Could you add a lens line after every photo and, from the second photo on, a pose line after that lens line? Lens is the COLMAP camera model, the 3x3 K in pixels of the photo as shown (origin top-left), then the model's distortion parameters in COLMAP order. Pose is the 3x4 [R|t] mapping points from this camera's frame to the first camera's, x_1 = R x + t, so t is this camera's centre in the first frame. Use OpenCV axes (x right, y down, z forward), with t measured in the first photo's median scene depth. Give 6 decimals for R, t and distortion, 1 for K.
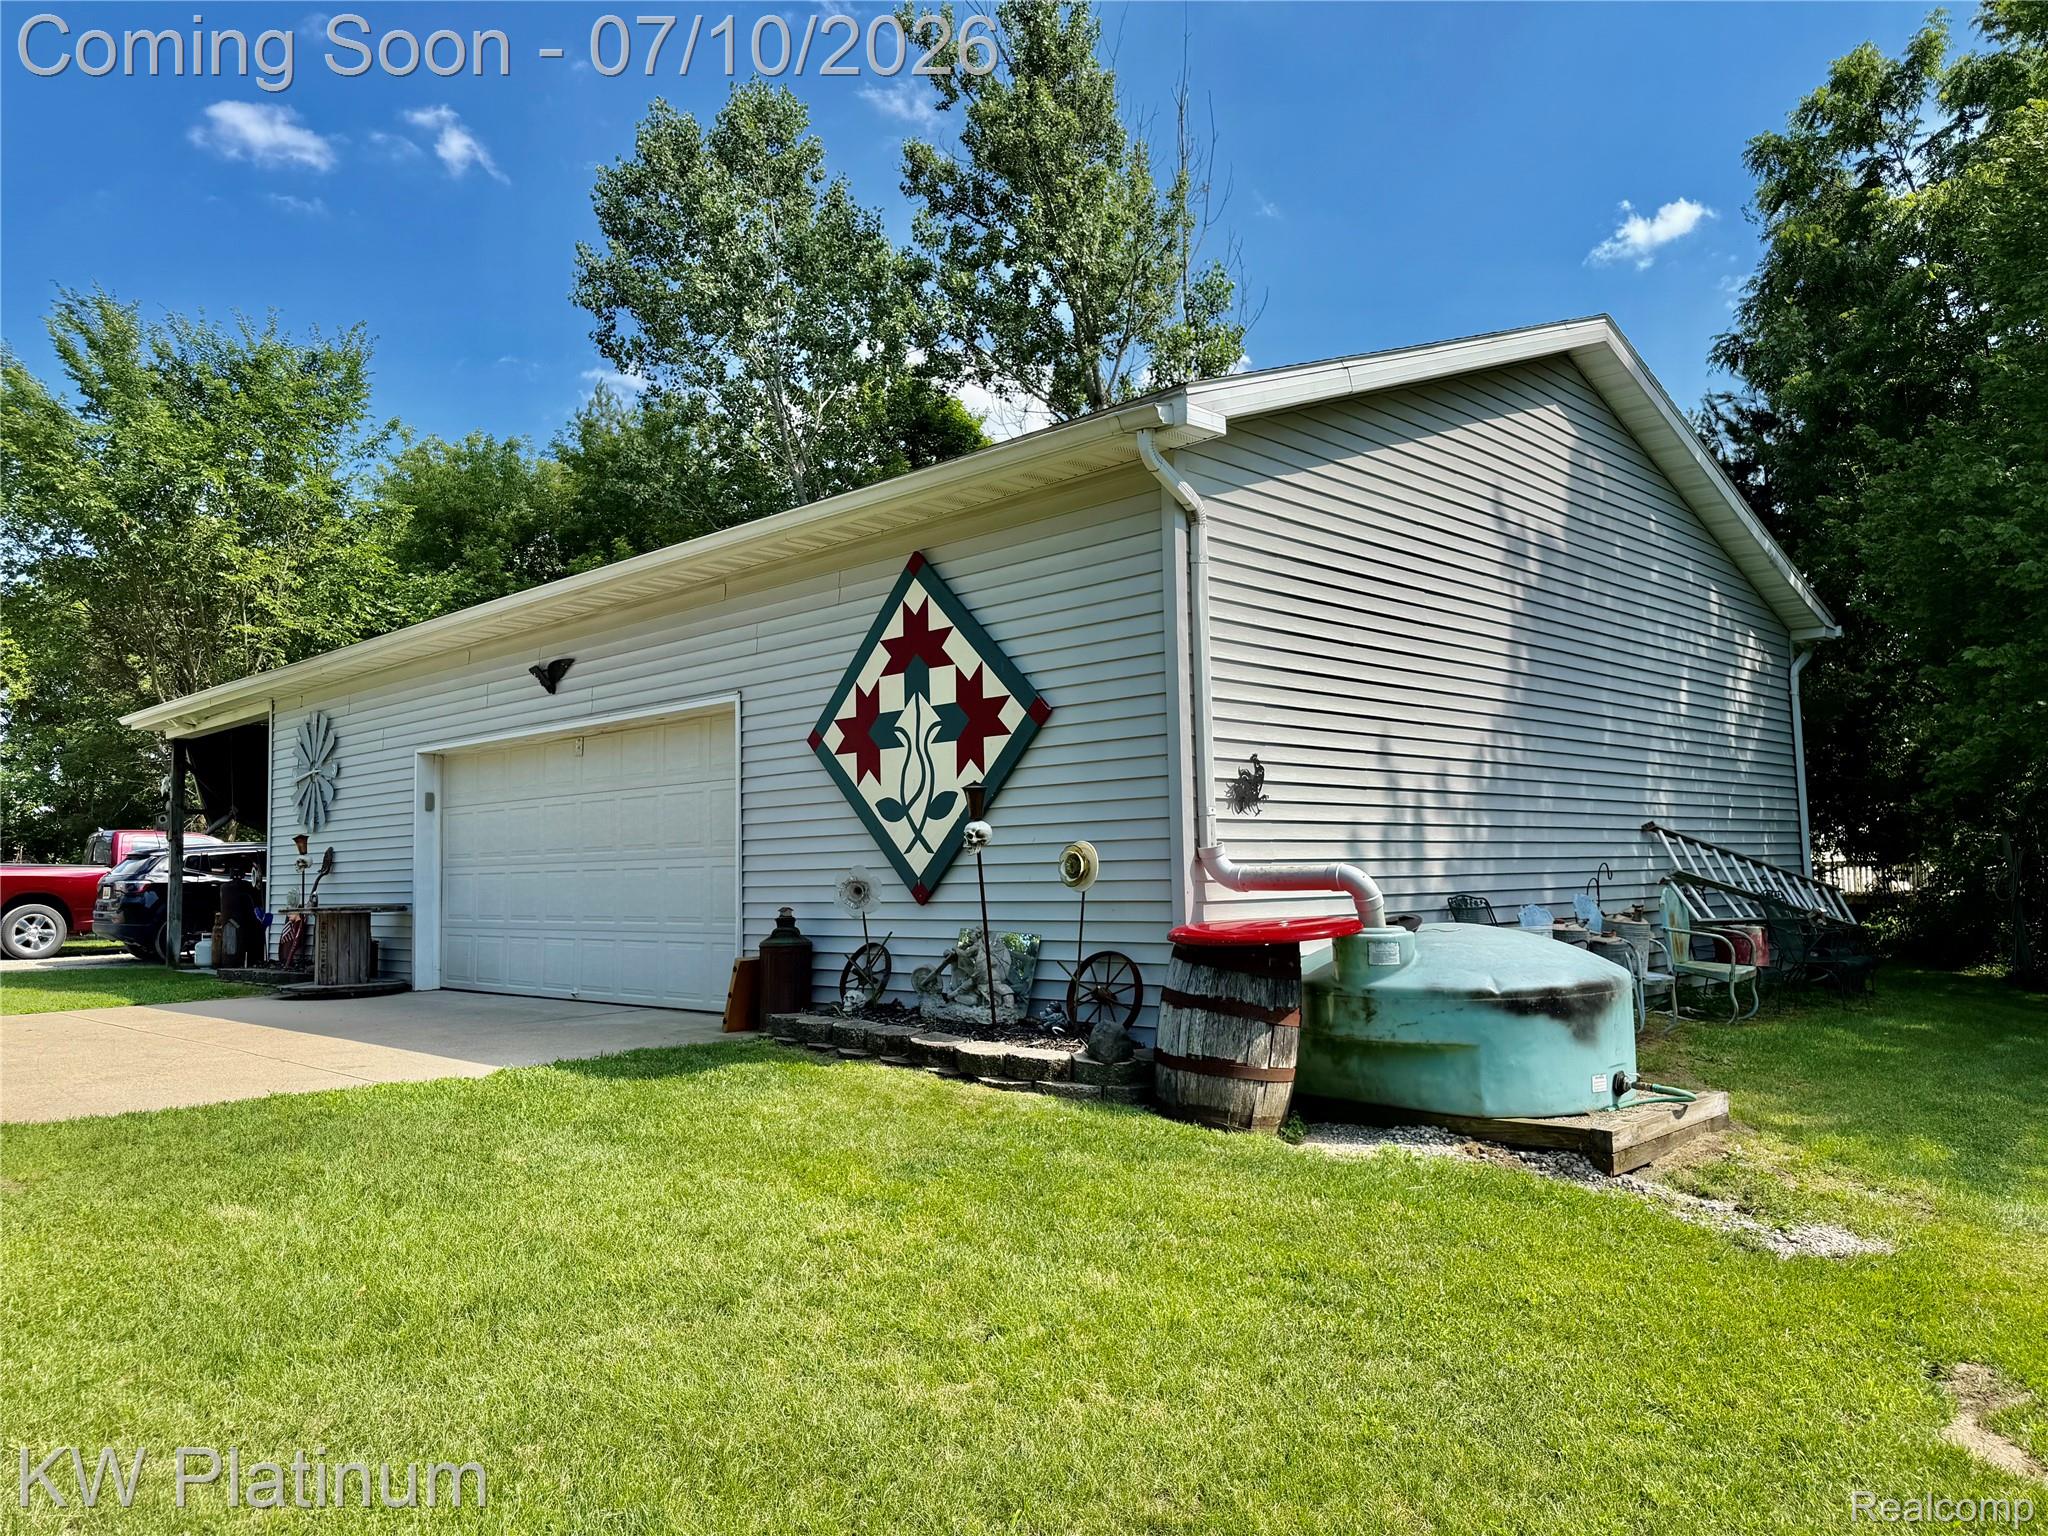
lens RADIAL K [[1463.1, 0, 1023.7], [0, 1463.1, 766.8], [0, 0, 1]] dist [0.006200, -0.001445]
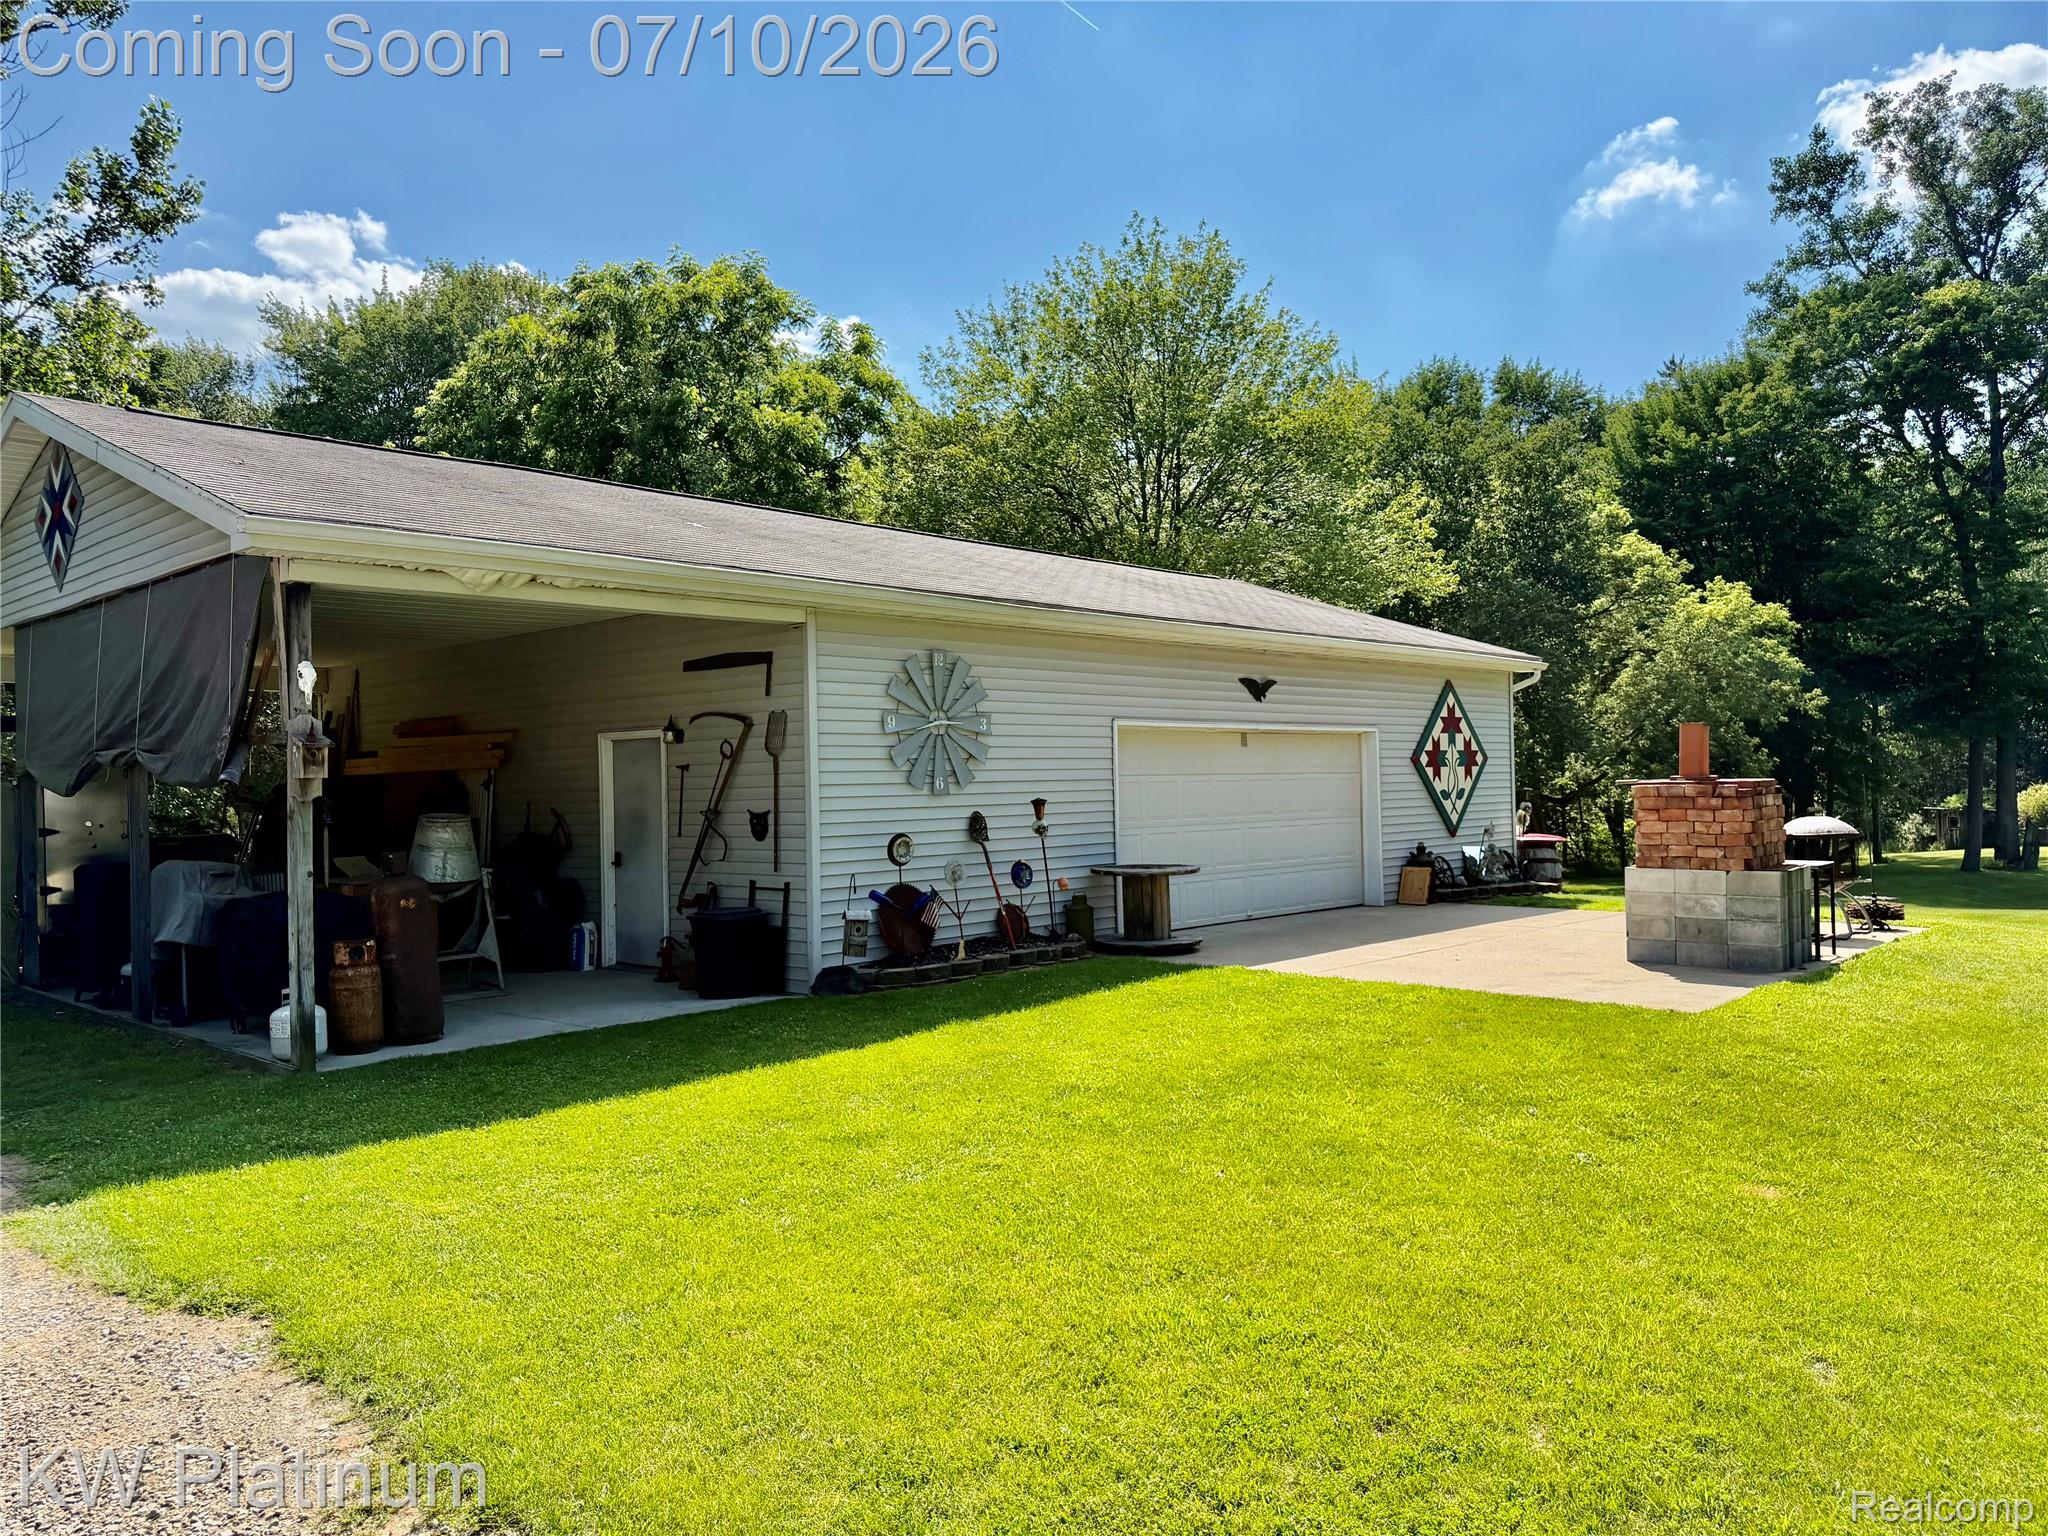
lens RADIAL K [[1463.1, 0, 1024.7], [0, 1463.1, 769.9], [0, 0, 1]] dist [0.006200, -0.001445]
pose [[0.004389, 0.037491, 0.999287, -2.285873], [-0.047714, 0.998167, -0.037240, 0.103622], [-0.998851, -0.047517, 0.006170, 1.614060]]
